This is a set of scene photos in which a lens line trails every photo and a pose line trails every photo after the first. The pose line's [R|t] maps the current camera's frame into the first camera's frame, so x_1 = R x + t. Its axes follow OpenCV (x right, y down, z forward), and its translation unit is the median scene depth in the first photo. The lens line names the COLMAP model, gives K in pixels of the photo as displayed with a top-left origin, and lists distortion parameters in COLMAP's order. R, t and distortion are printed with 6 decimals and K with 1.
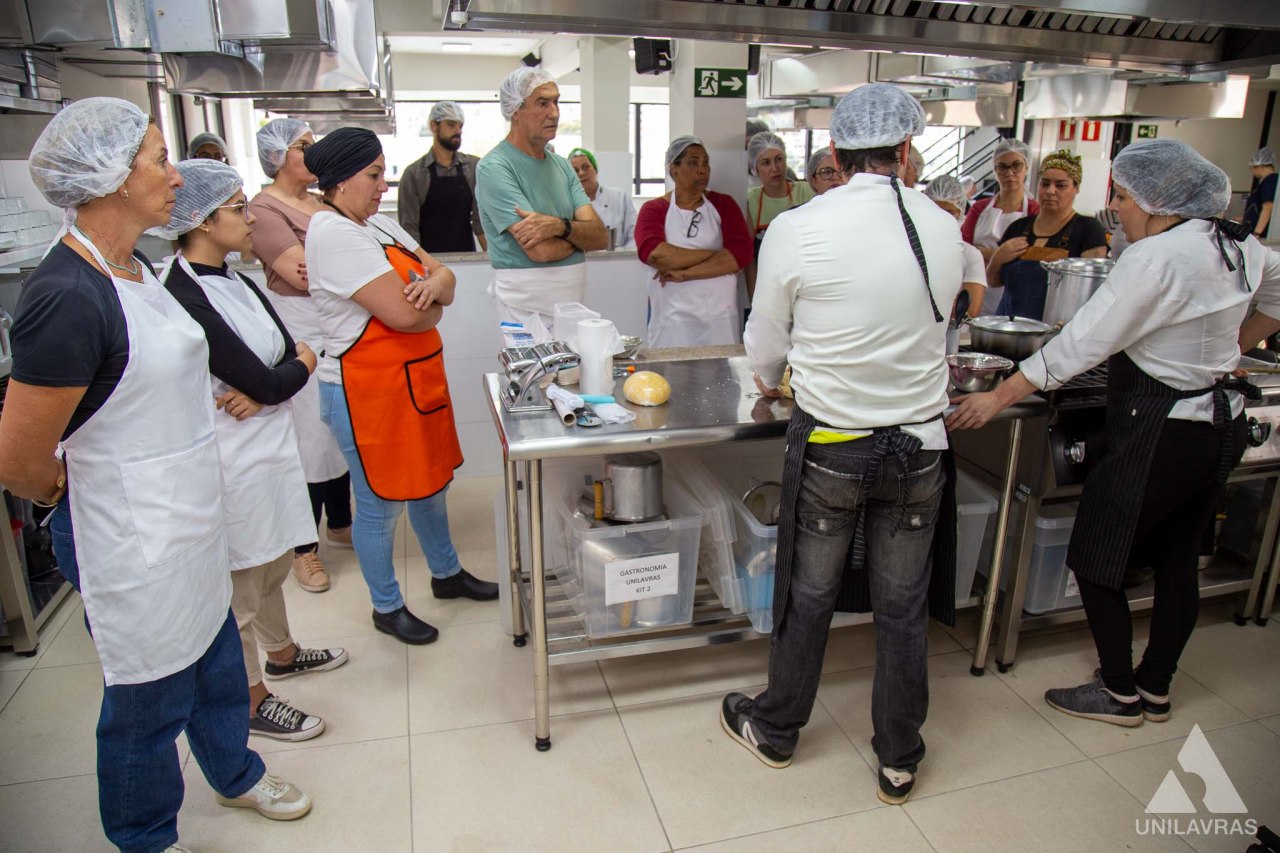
lens RADIAL K [[887.9, 0, 645.8], [0, 887.9, 437.2], [0, 0, 1]] dist [-0.058604, 0.001435]
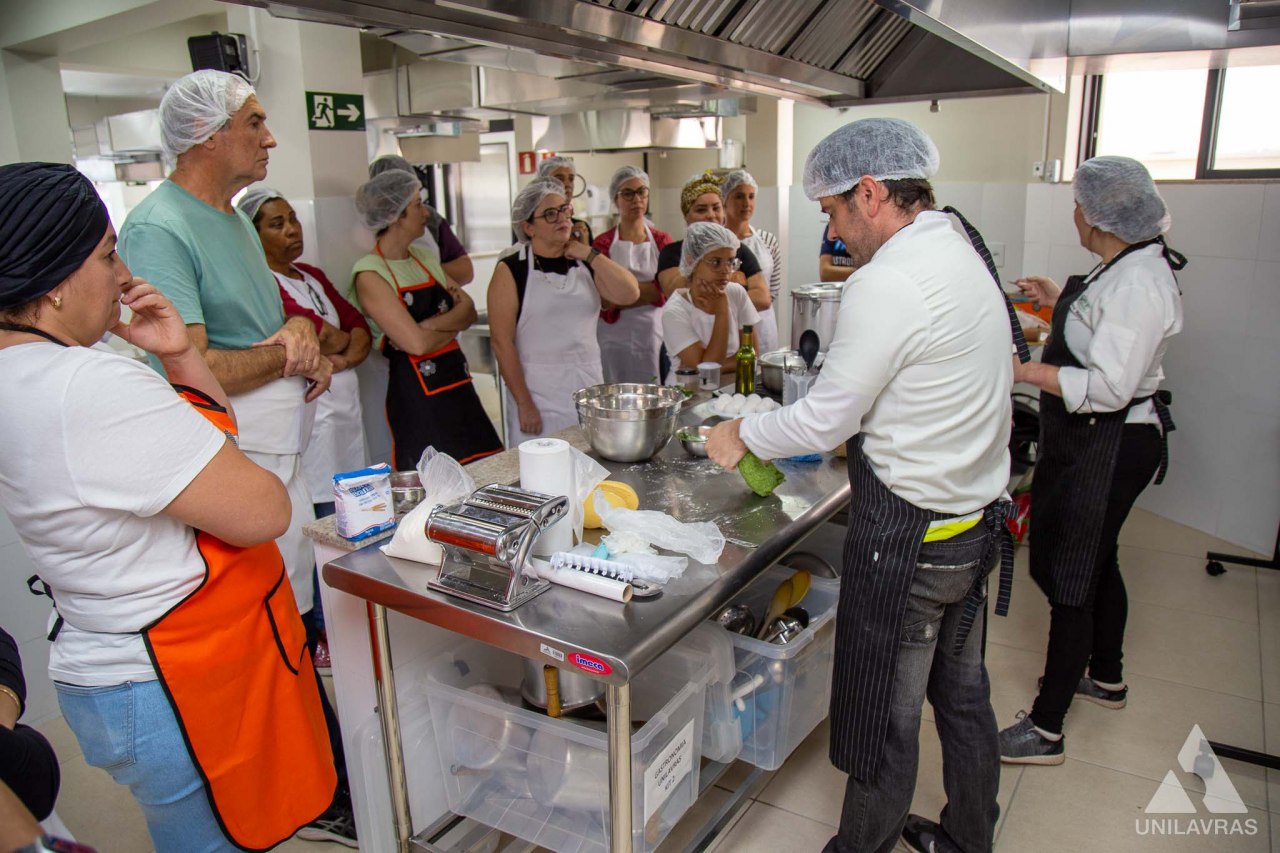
lens RADIAL K [[887.9, 0, 640.4], [0, 887.9, 425.1], [0, 0, 1]] dist [-0.058604, 0.001435]
pose [[0.756306, -0.198356, 0.623423, -0.410718], [0.229601, 0.972792, 0.030975, -0.150972], [-0.612605, 0.119712, 0.781271, 0.419378]]
